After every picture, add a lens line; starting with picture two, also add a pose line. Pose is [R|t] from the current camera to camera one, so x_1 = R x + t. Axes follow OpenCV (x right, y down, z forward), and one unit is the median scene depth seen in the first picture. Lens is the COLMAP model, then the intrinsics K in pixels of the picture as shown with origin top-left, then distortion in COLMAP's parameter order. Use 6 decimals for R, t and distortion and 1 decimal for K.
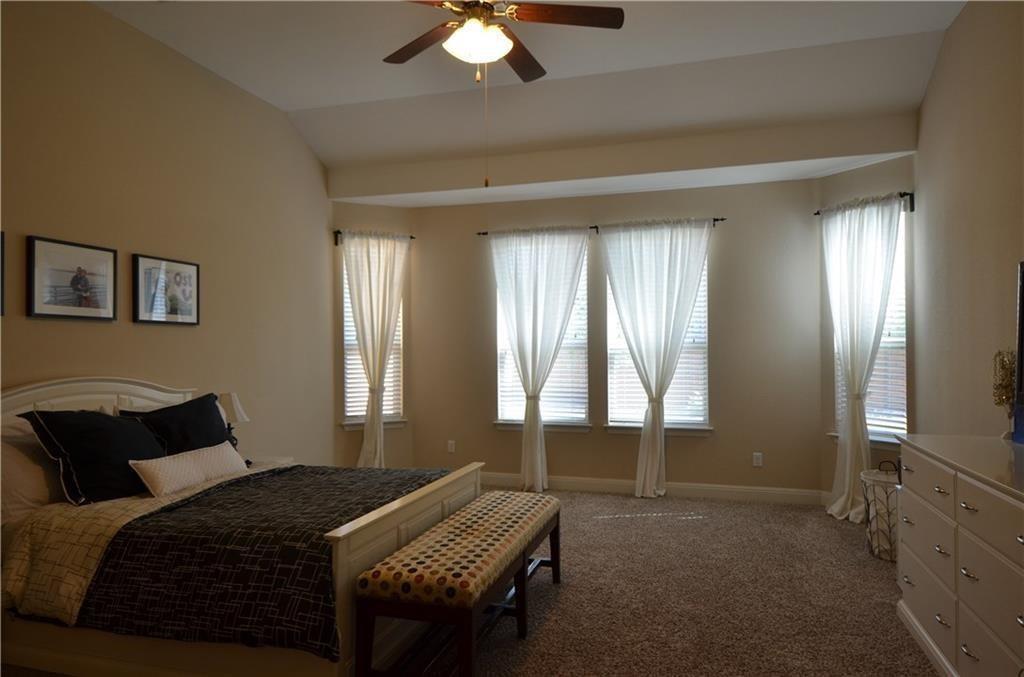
lens RADIAL K [[671.5, 0, 508.4], [0, 671.5, 346.3], [0, 0, 1]] dist [0.050752, -0.035069]
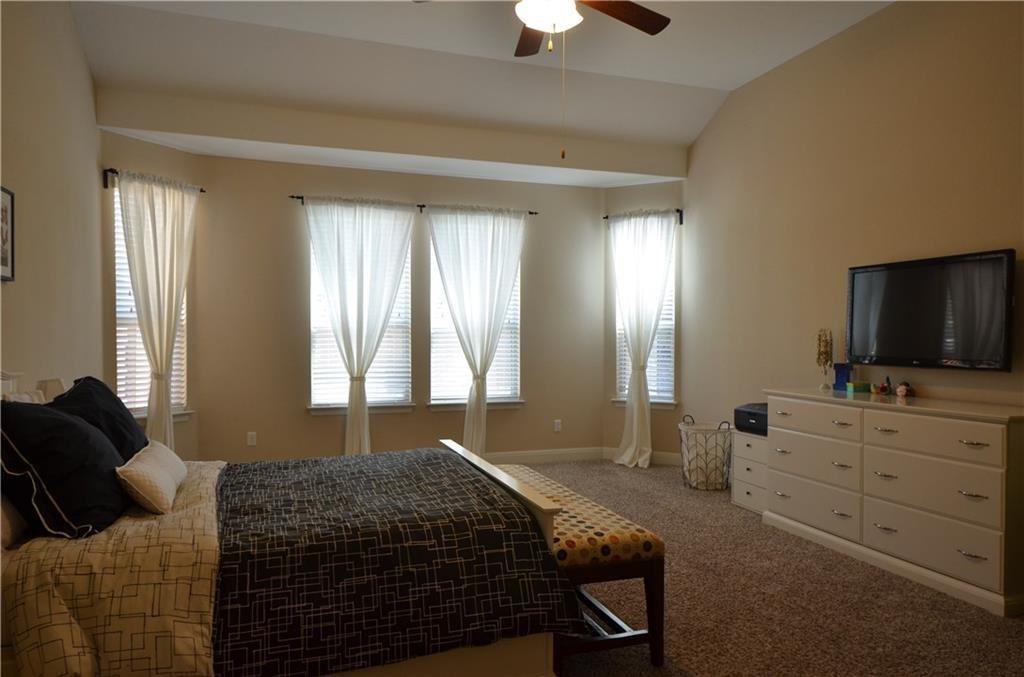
lens RADIAL K [[671.5, 0, 508.4], [0, 671.5, 346.3], [0, 0, 1]] dist [0.050752, -0.035069]
pose [[0.819044, -0.000572, 0.573731, -0.349757], [-0.009022, 0.999863, 0.013877, 0.016515], [-0.573660, -0.016542, 0.818926, 0.108928]]
